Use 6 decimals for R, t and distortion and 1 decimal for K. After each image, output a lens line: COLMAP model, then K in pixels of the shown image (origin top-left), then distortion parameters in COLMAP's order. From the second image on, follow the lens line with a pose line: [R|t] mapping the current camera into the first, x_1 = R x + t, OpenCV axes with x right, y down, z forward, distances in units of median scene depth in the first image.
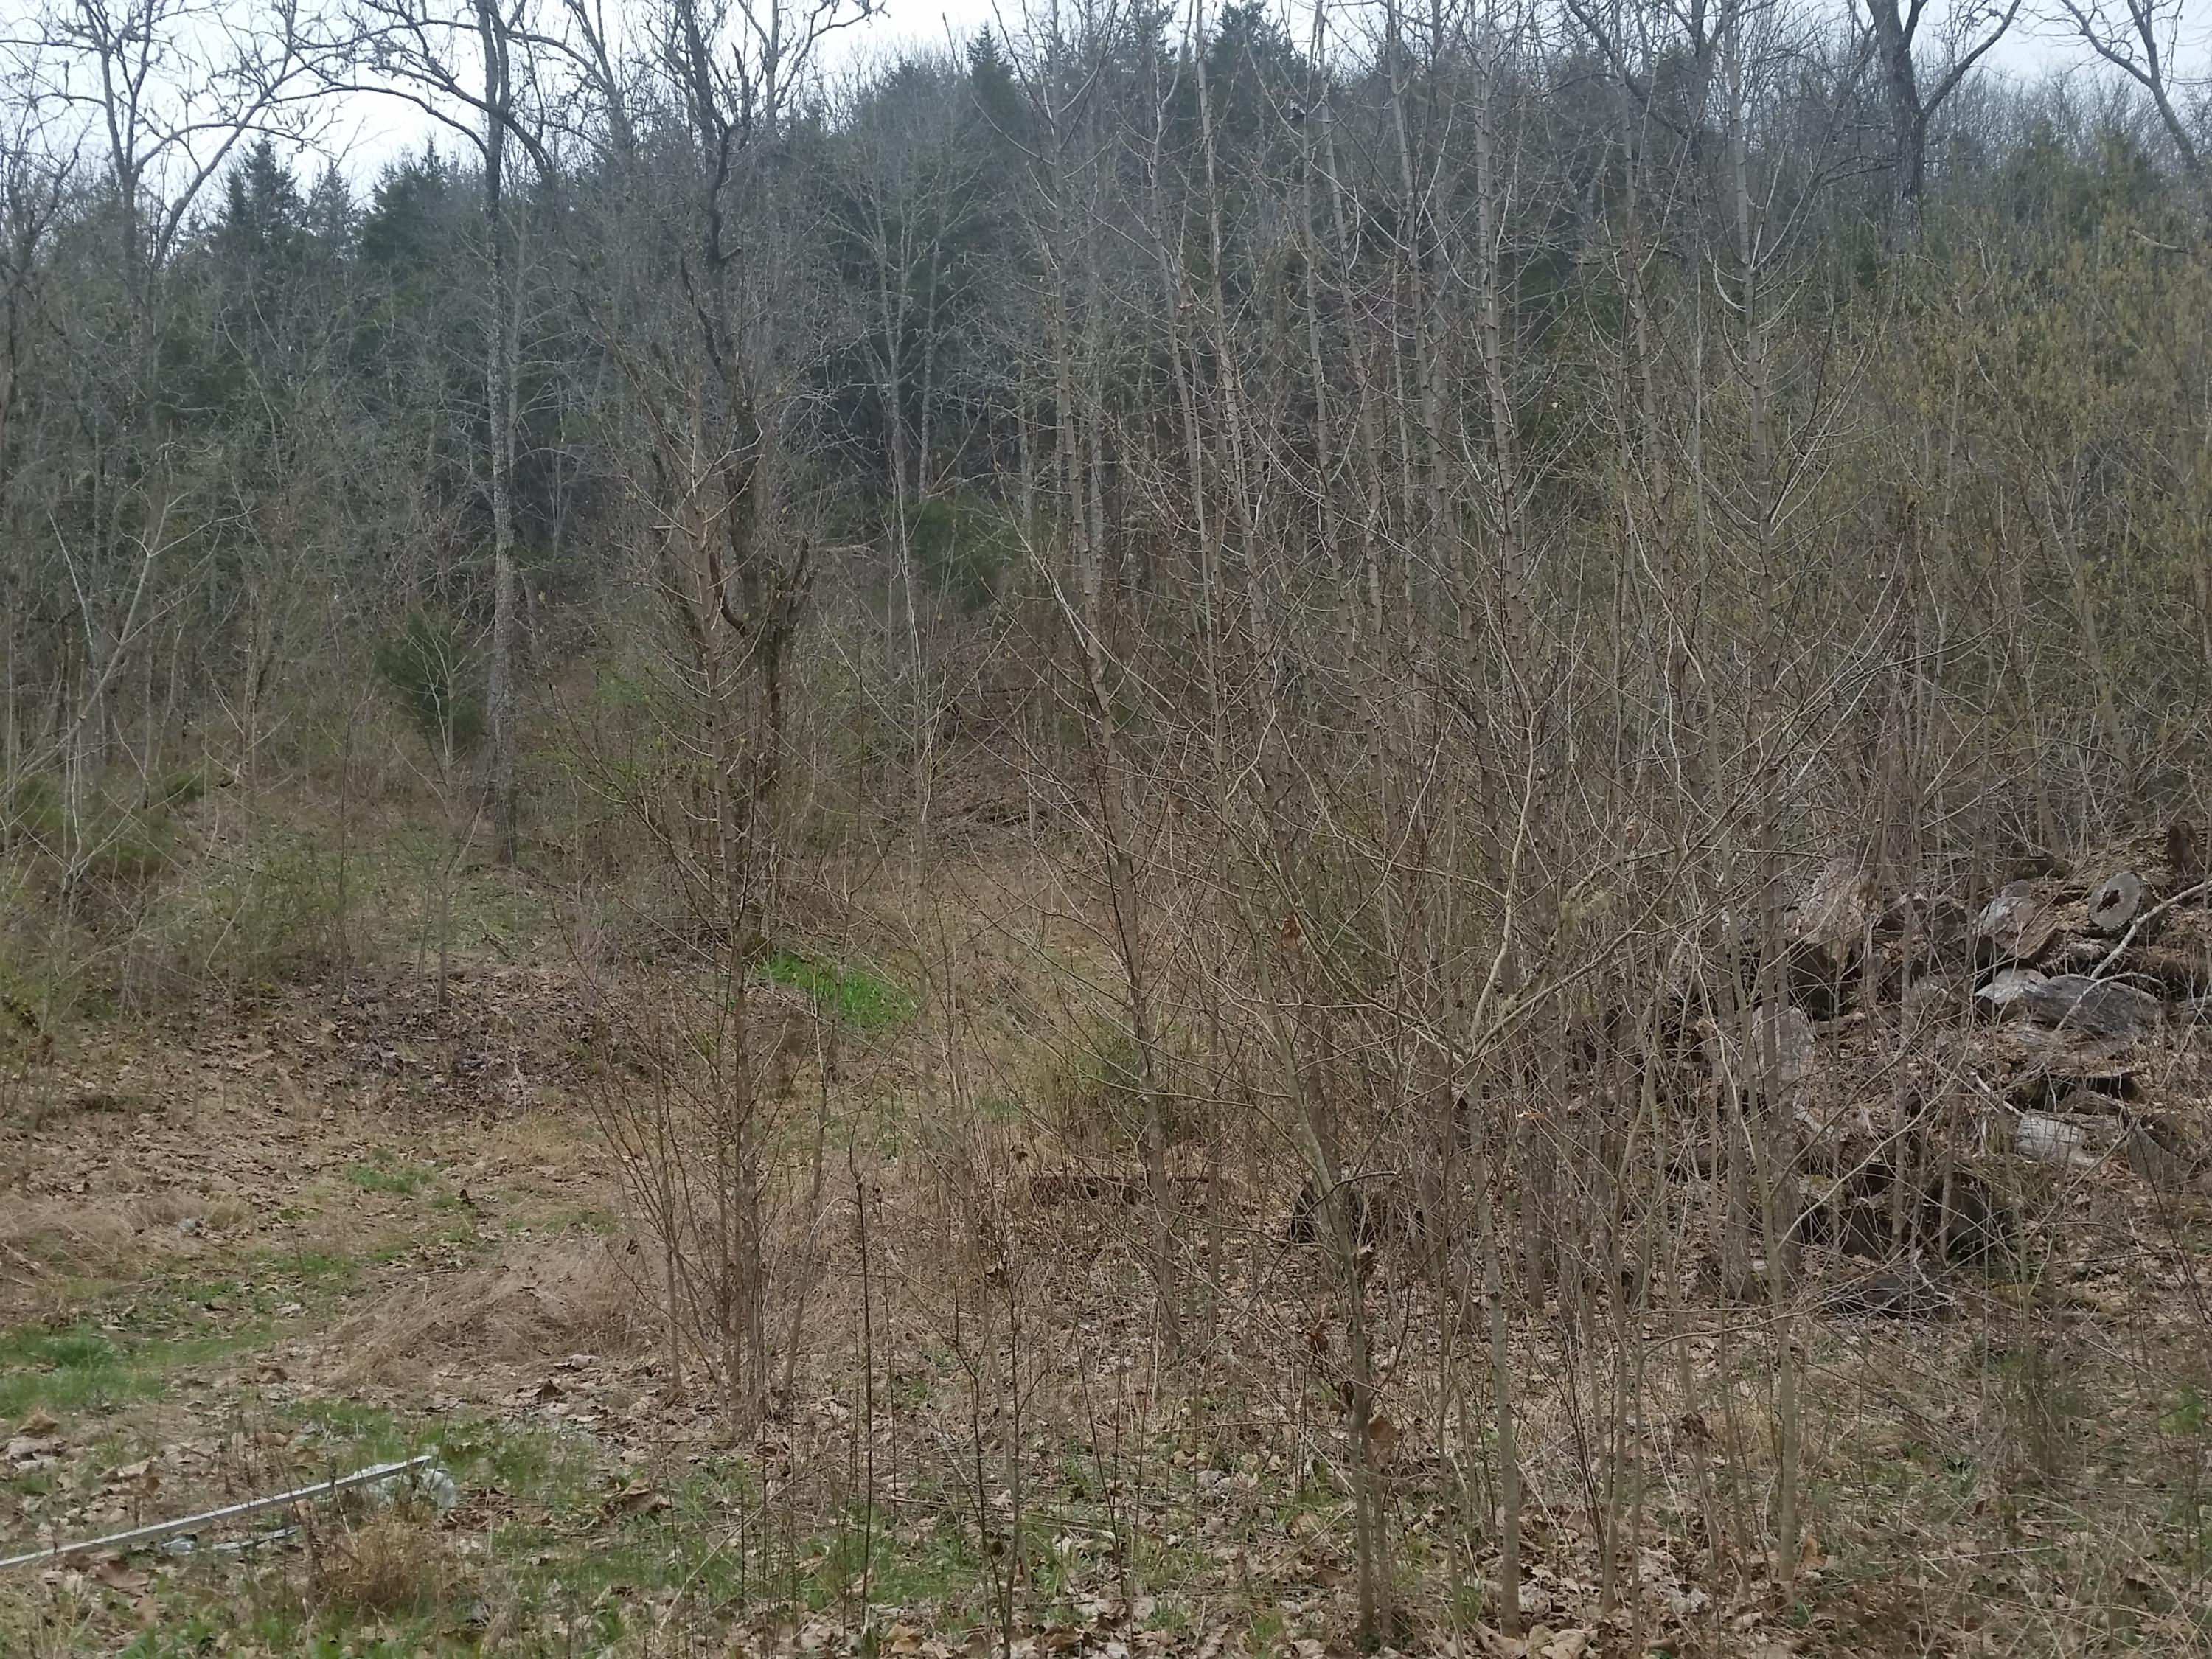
lens RADIAL K [[2343.2, 0, 1090.8], [0, 2343.2, 834.3], [0, 0, 1]] dist [0.212405, -0.536405]
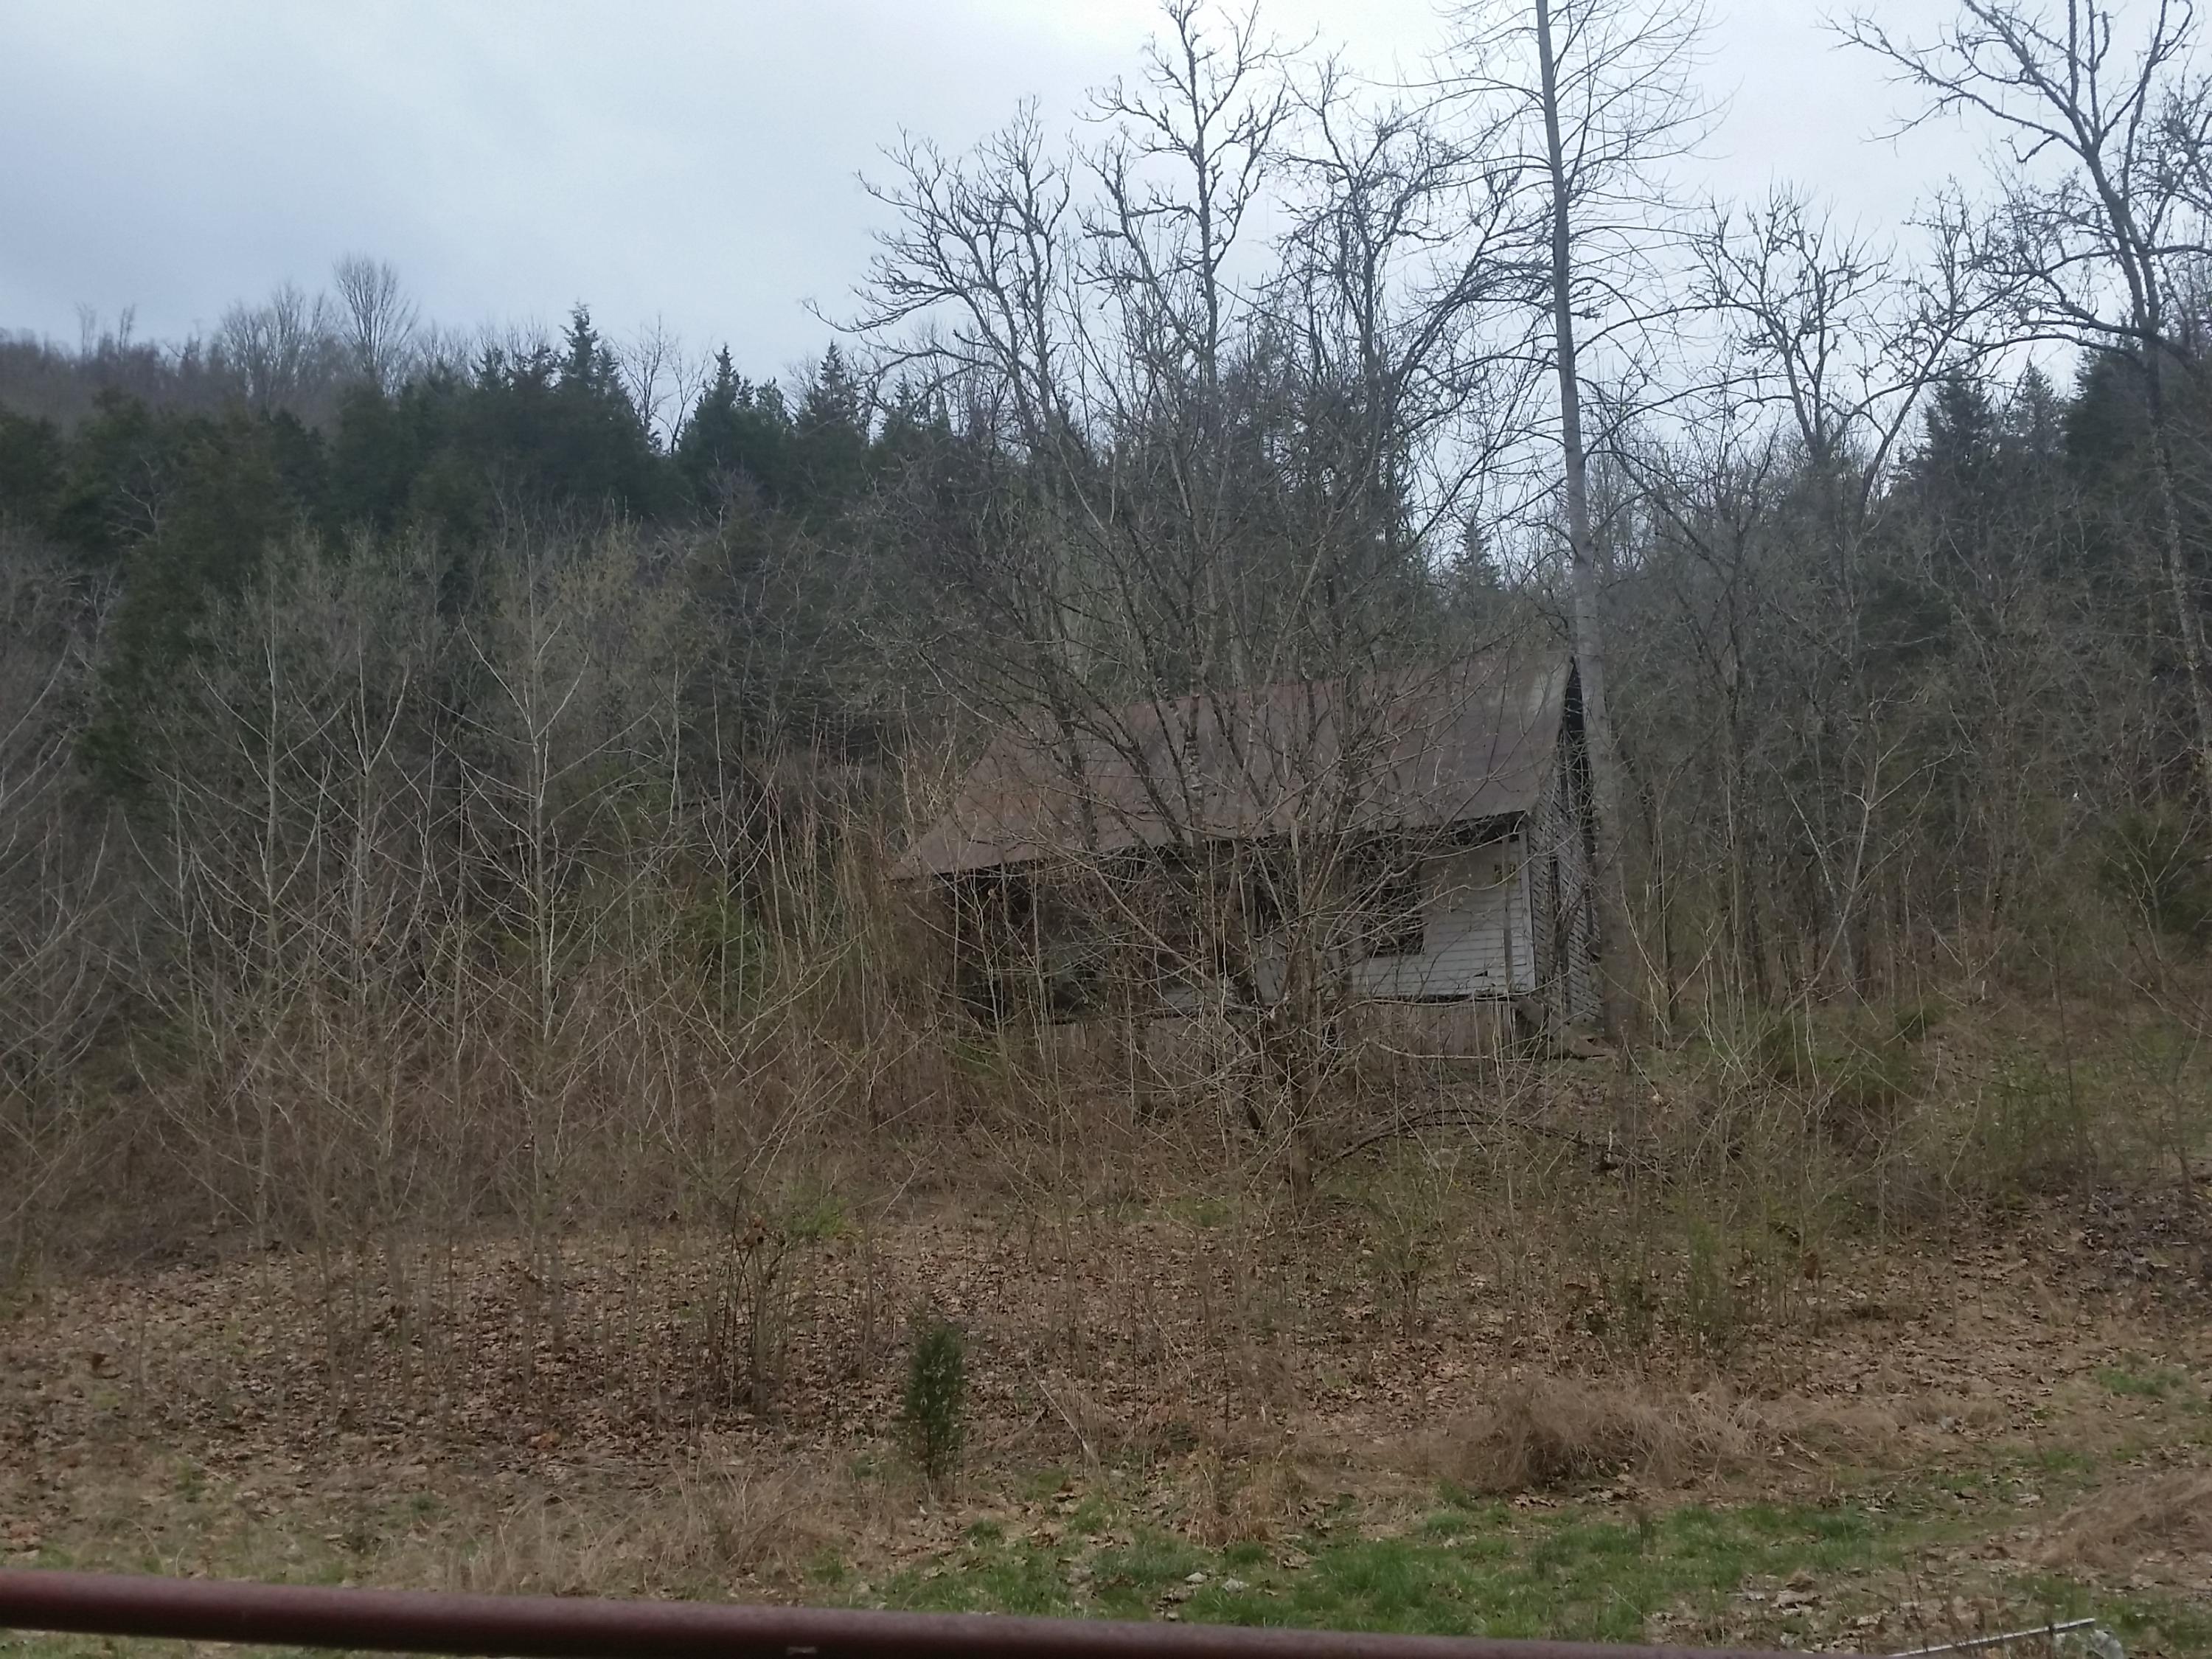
lens RADIAL K [[2696.6, 0, 1106.0], [0, 2696.6, 829.5], [0, 0, 1]] dist [0.233280, -0.802355]
pose [[0.760202, -0.125123, -0.637524, 0.155478], [0.090126, 0.992102, -0.087246, -0.031364], [0.643405, 0.008867, 0.765475, -0.209485]]
